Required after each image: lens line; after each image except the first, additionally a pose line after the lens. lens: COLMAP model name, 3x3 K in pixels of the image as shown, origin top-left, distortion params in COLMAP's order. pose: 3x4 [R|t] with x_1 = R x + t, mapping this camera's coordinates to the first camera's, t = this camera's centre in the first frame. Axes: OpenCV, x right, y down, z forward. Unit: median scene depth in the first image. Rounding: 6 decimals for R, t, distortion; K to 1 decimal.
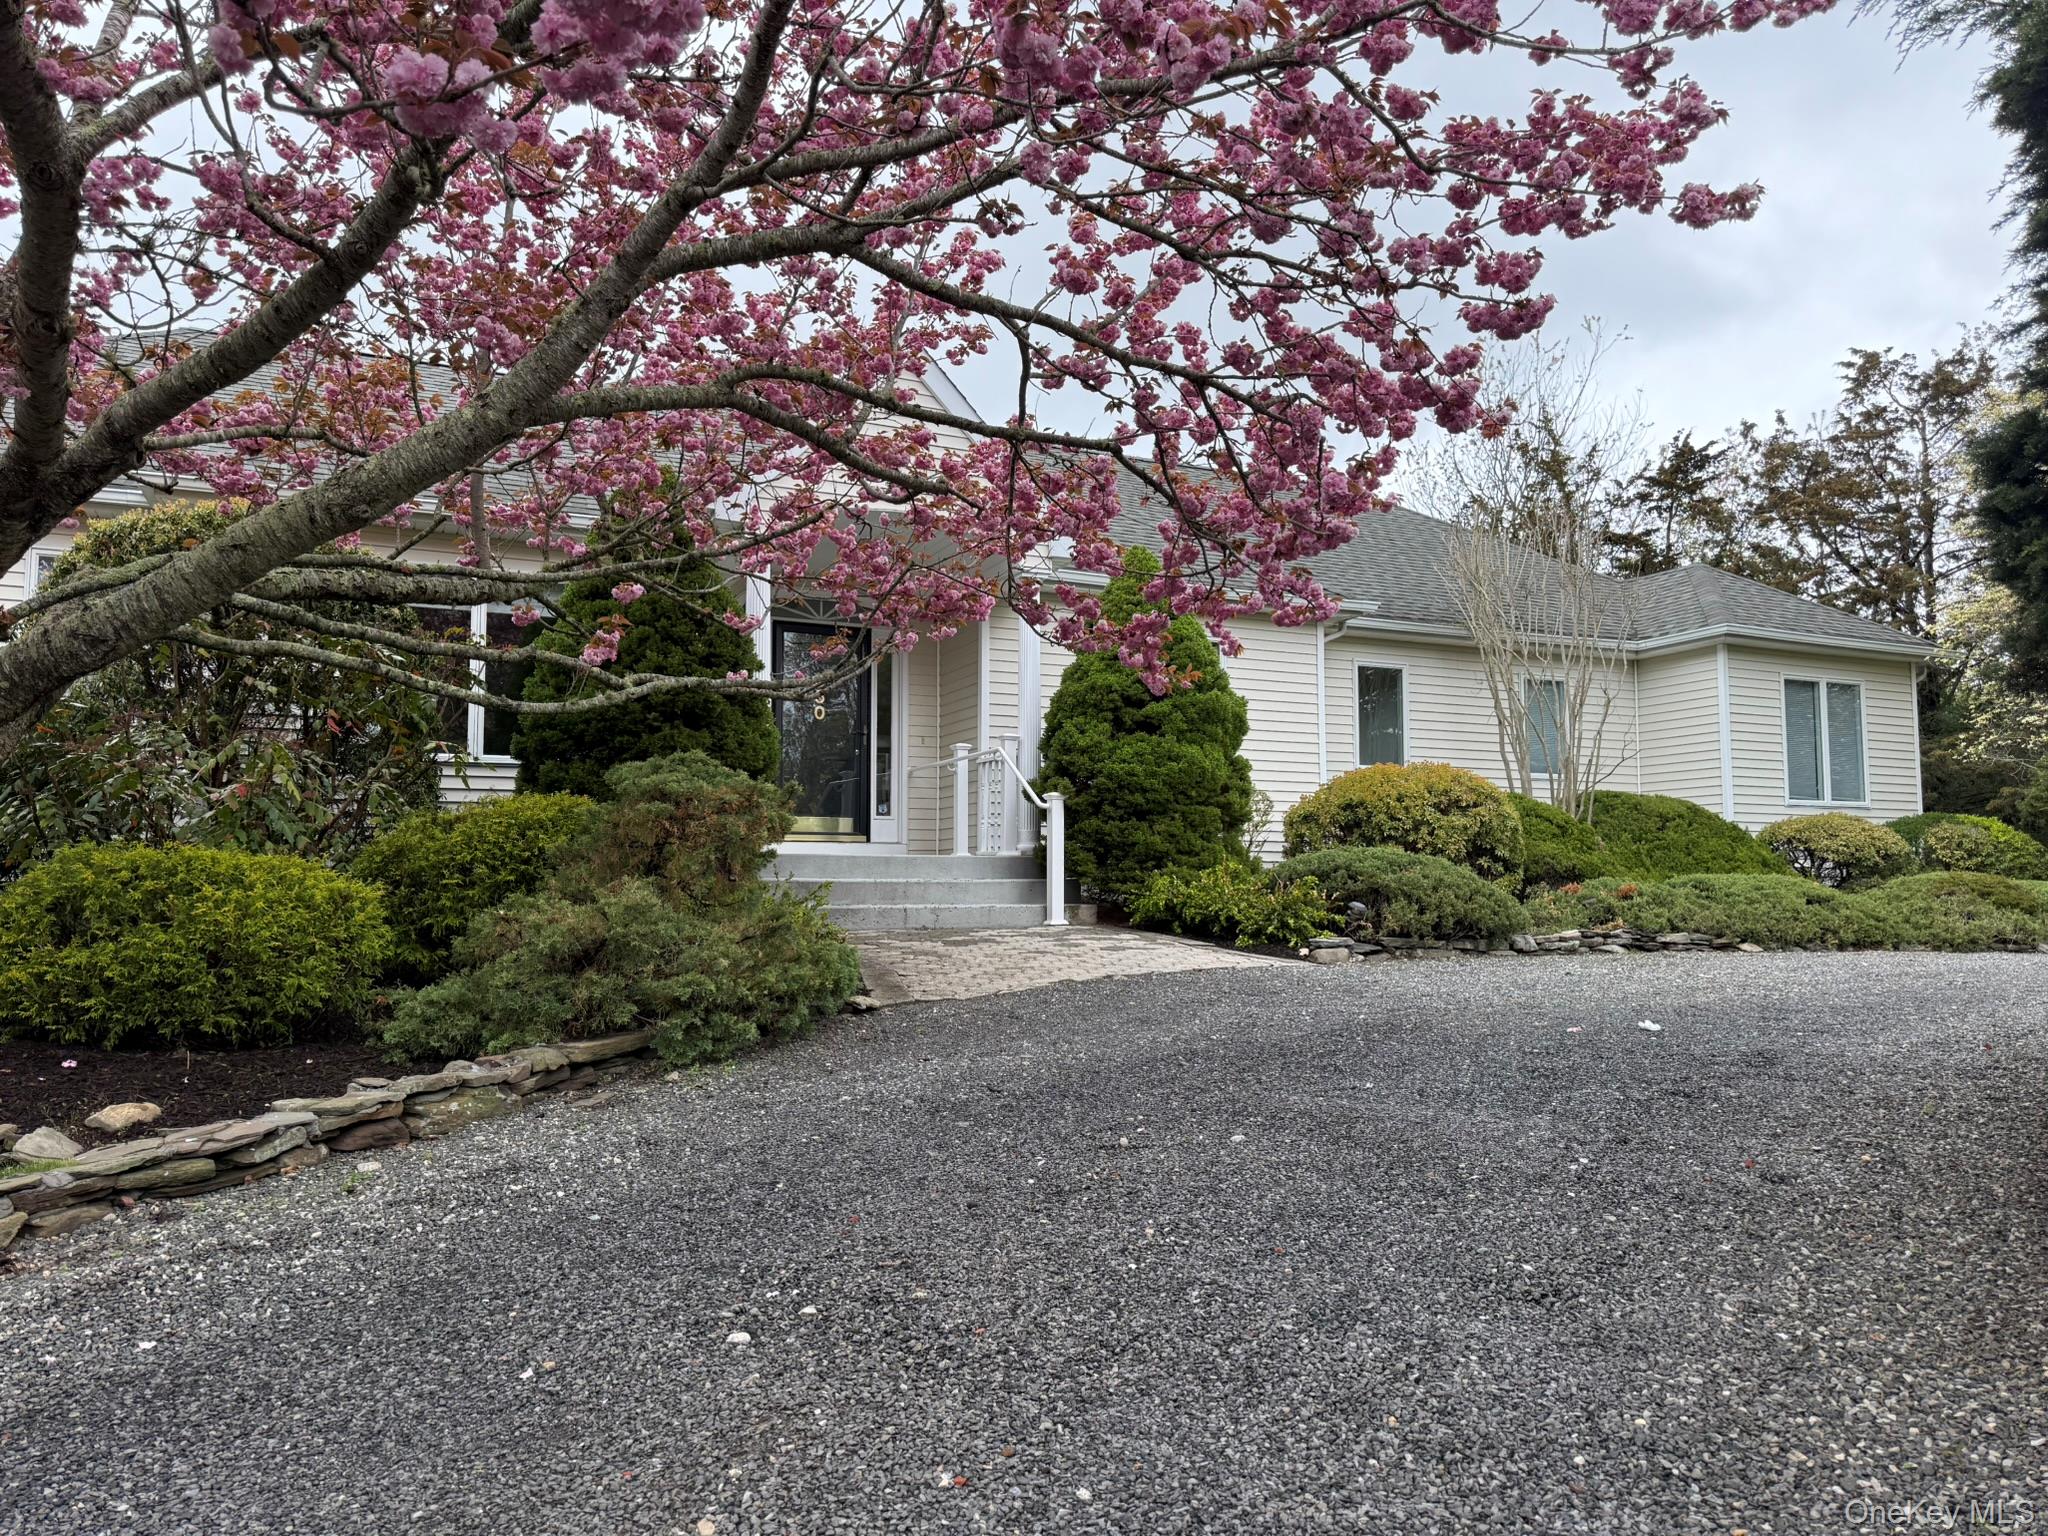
lens RADIAL K [[1429.3, 0, 1024.0], [0, 1429.3, 768.0], [0, 0, 1]] dist [0.000680, 0.000120]
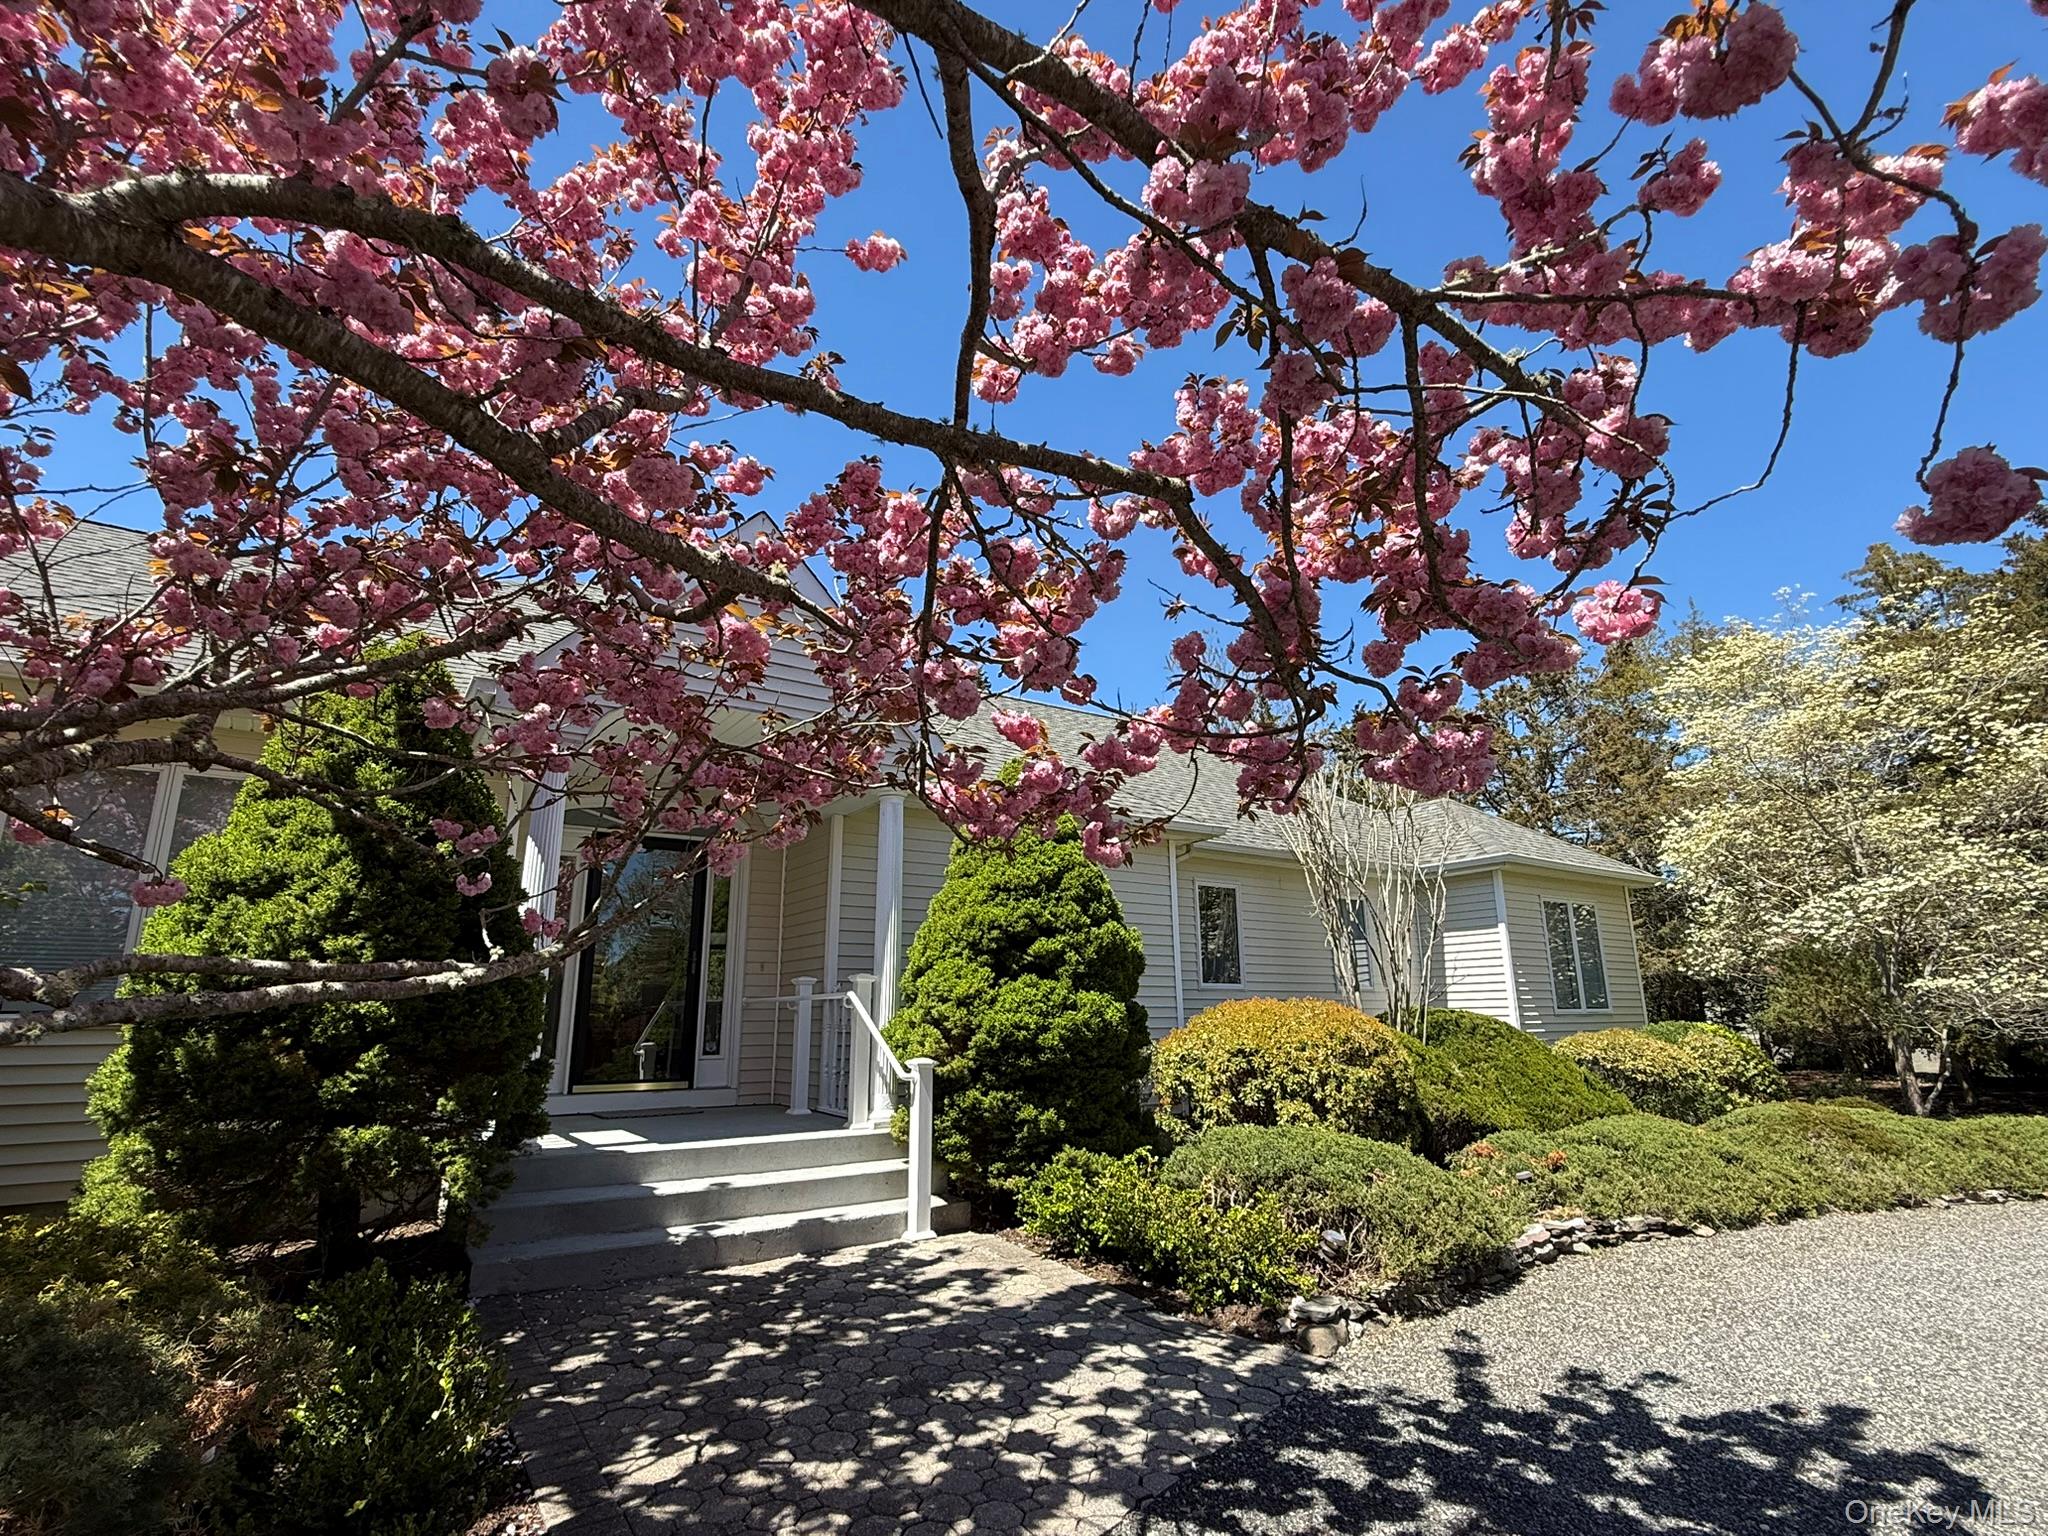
lens RADIAL K [[1012.1, 0, 1024.0], [0, 1012.1, 768.0], [0, 0, 1]] dist [0.000496, 0.000077]
pose [[0.986491, 0.034511, 0.160137, -0.016422], [-0.007891, 0.986433, -0.163976, -0.046366], [-0.163624, 0.160498, 0.973380, 0.384755]]
